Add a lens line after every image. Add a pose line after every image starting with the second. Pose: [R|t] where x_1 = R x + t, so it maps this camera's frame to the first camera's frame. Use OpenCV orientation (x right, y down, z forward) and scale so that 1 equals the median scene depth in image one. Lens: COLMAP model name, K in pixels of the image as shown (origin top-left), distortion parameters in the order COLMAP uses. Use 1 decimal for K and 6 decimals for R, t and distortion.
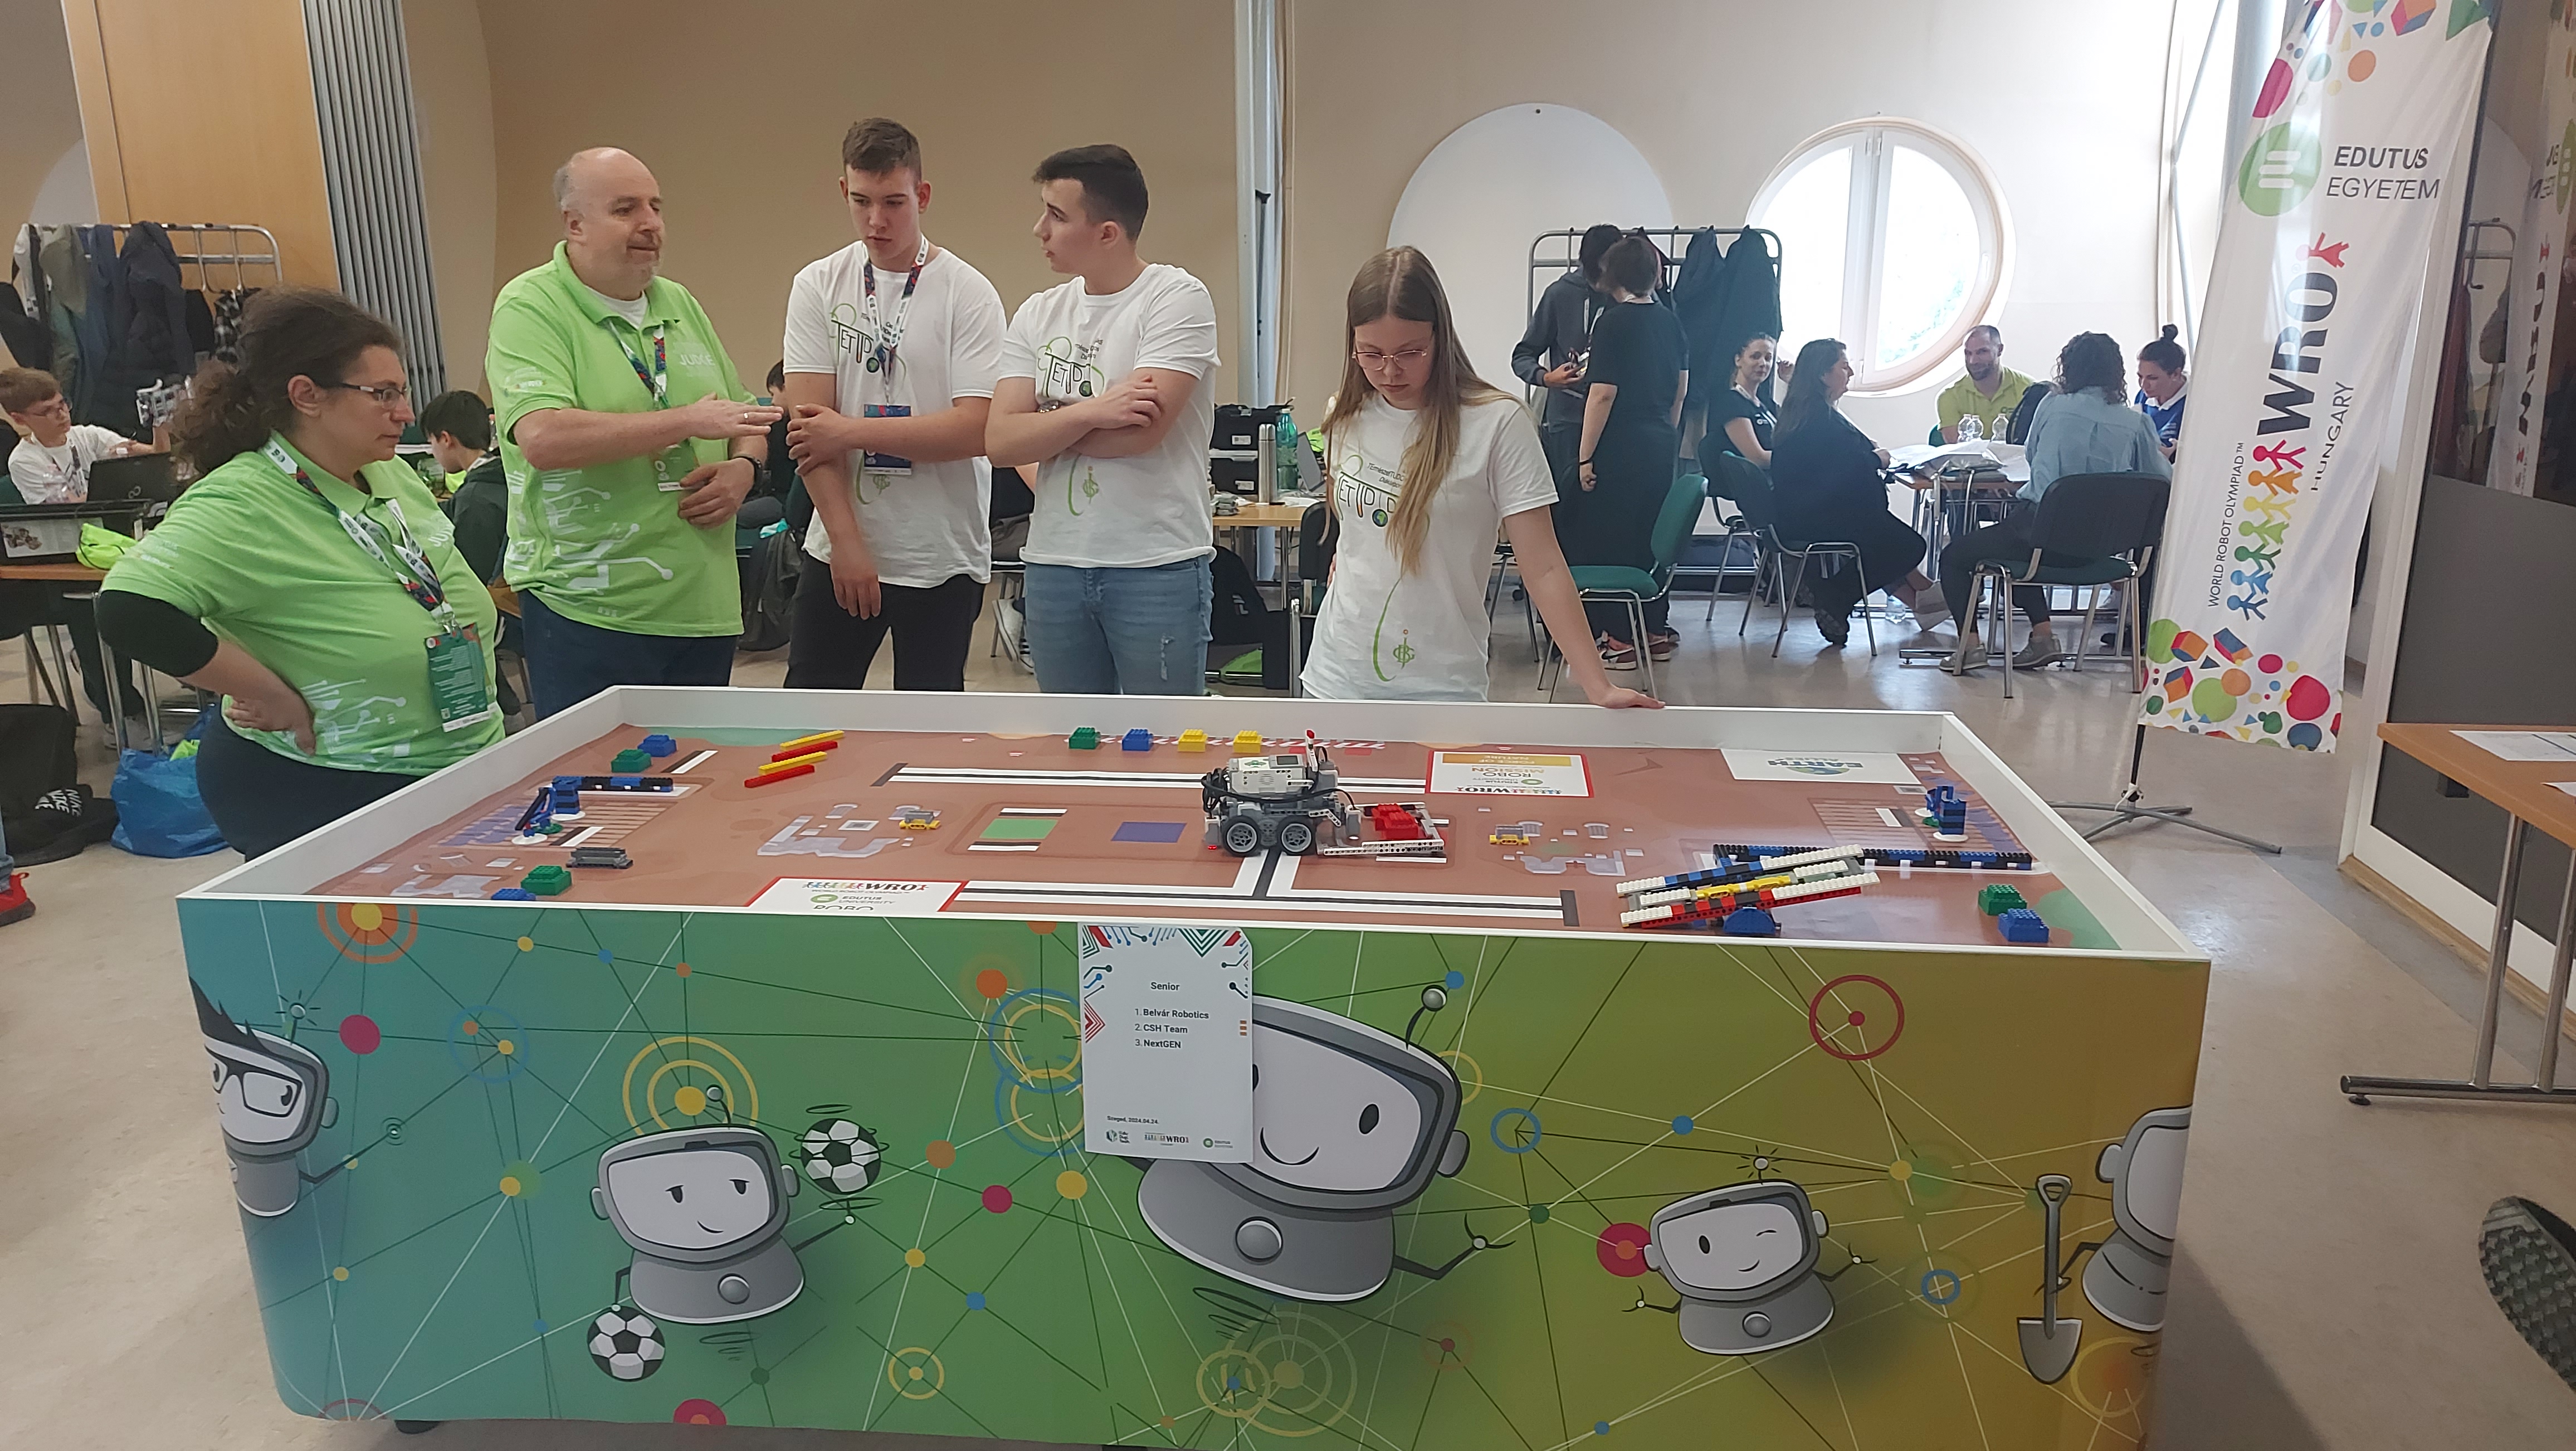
lens RADIAL K [[1902.2, 0, 1231.5], [0, 1902.2, 820.1], [0, 0, 1]] dist [0.126584, -0.216096]
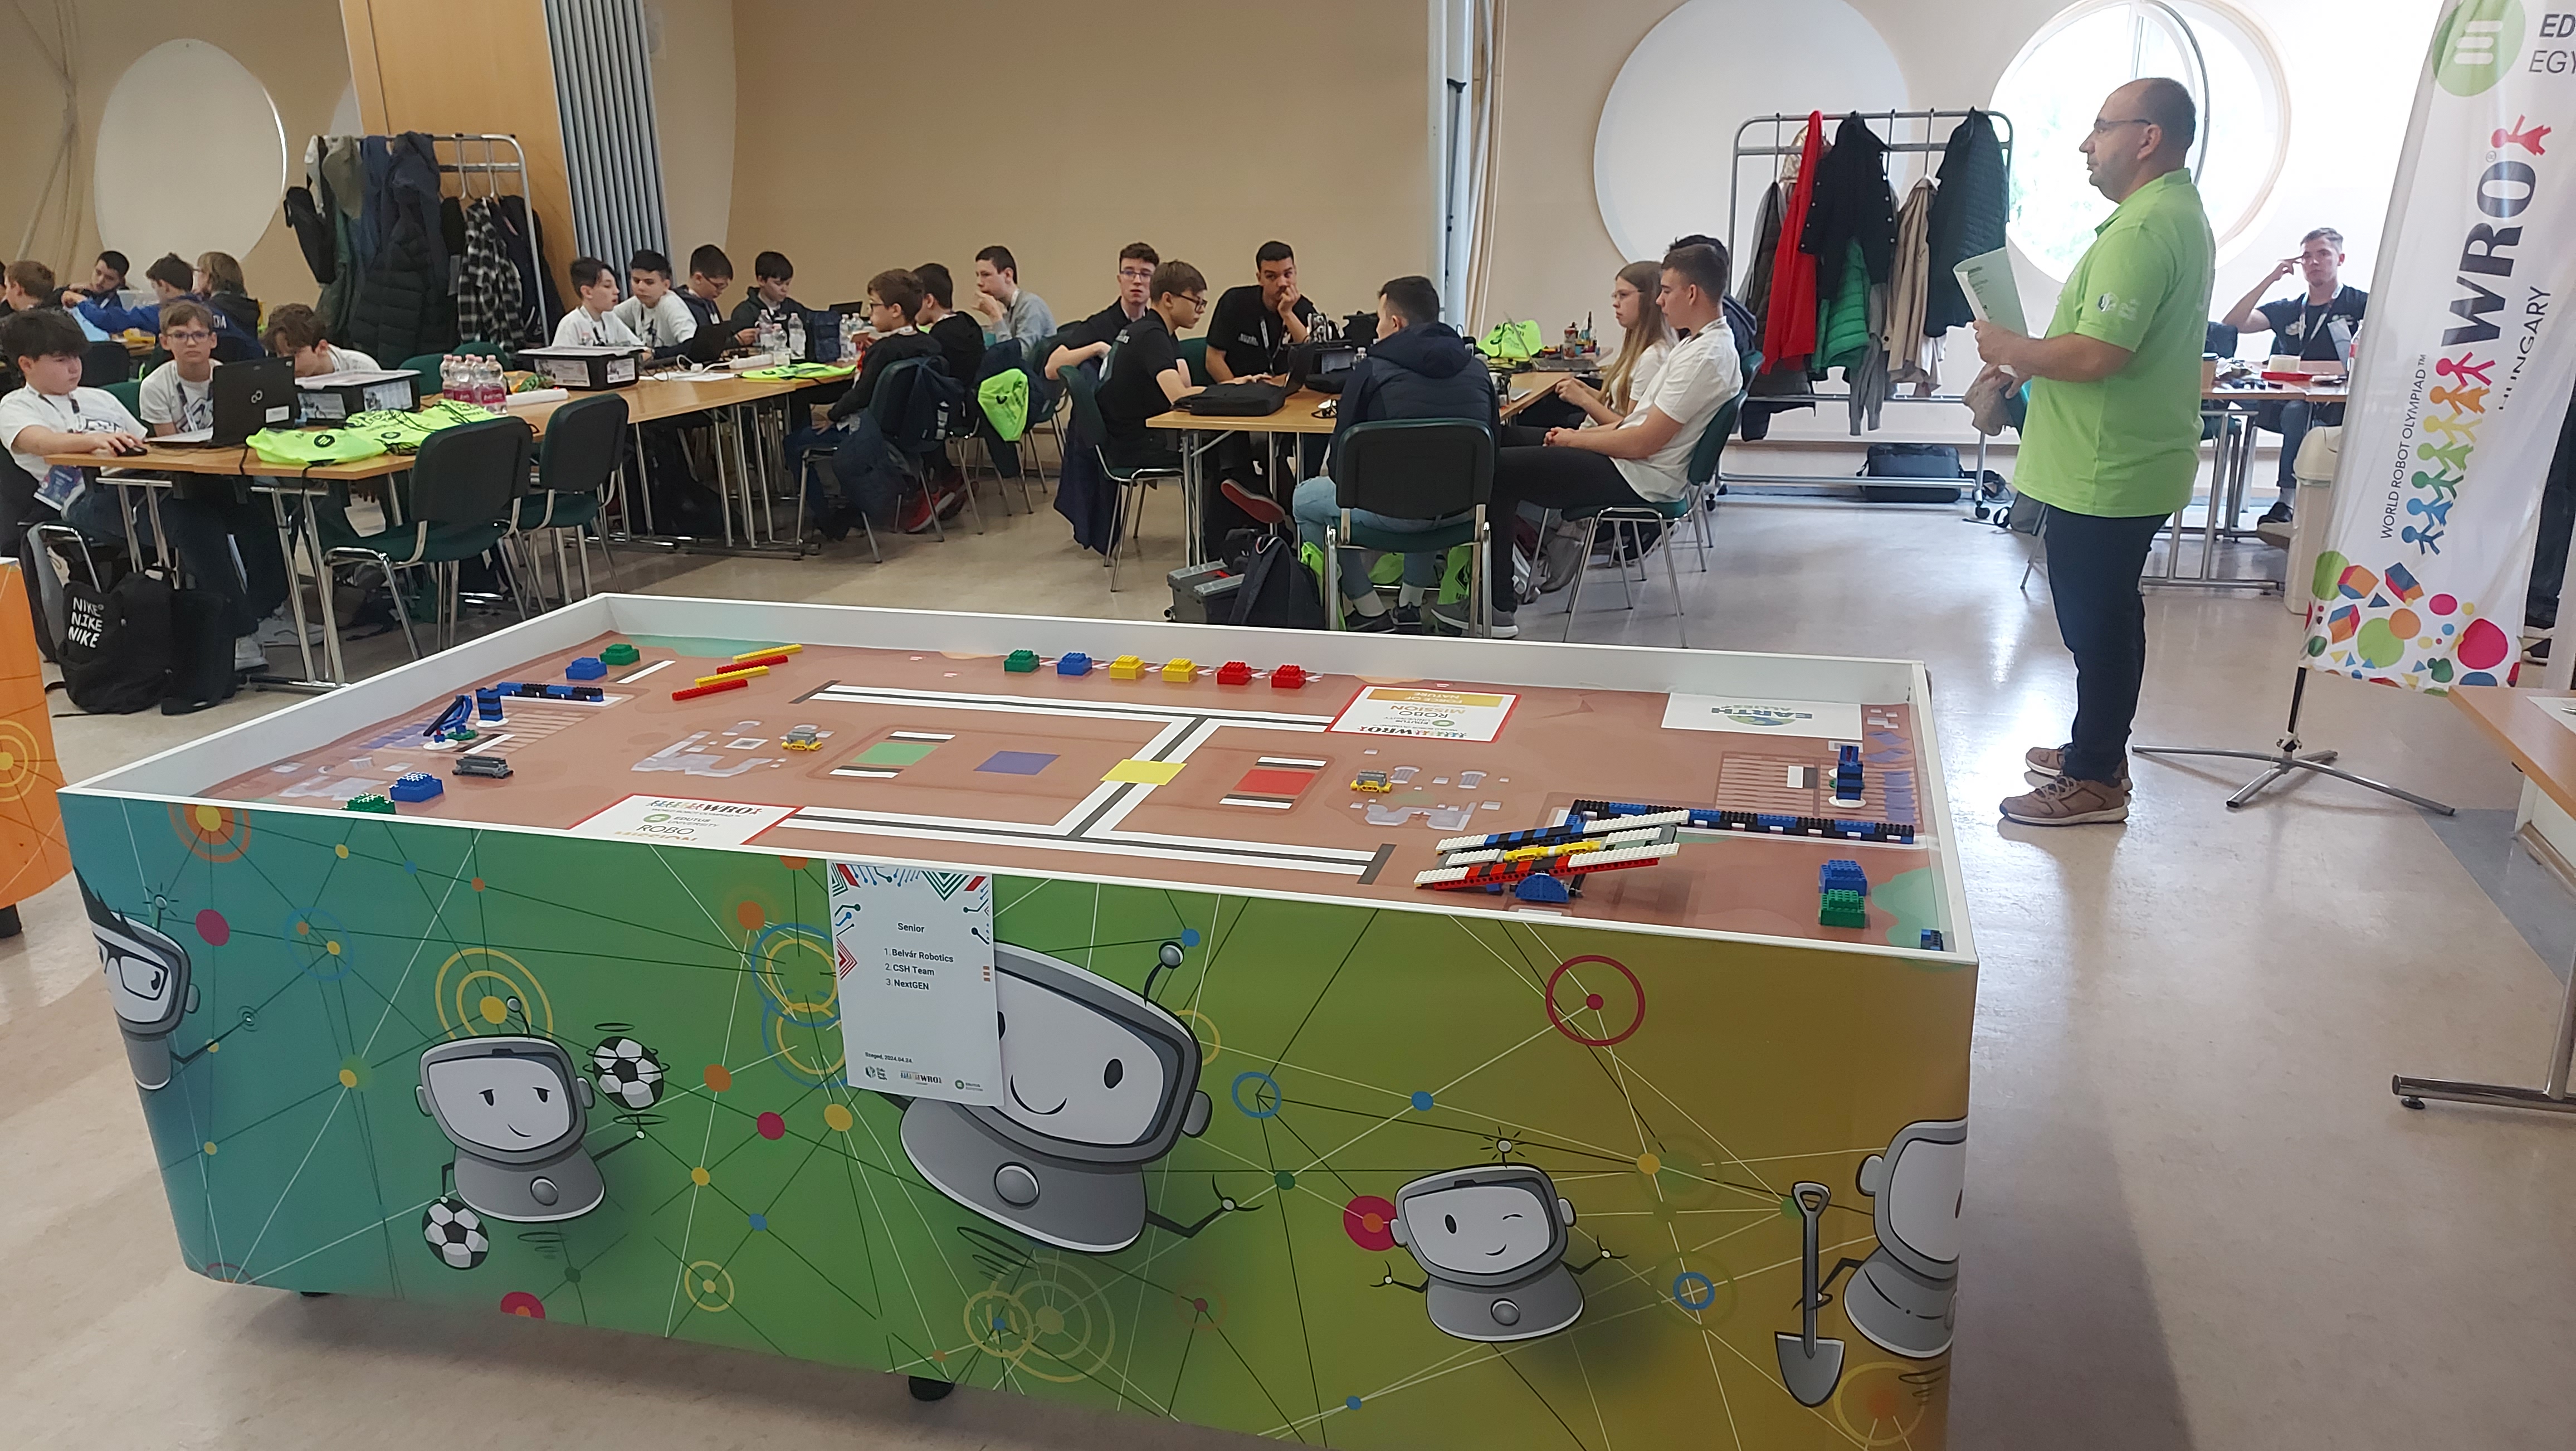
lens RADIAL K [[1877.1, 0, 1292.0], [0, 1877.1, 777.9], [0, 0, 1]] dist [0.115281, -0.143604]
pose [[0.984495, 0.042363, -0.170220, 0.302582], [-0.035362, 0.998408, 0.043951, -0.038210], [0.171811, -0.037250, 0.984425, 0.064836]]
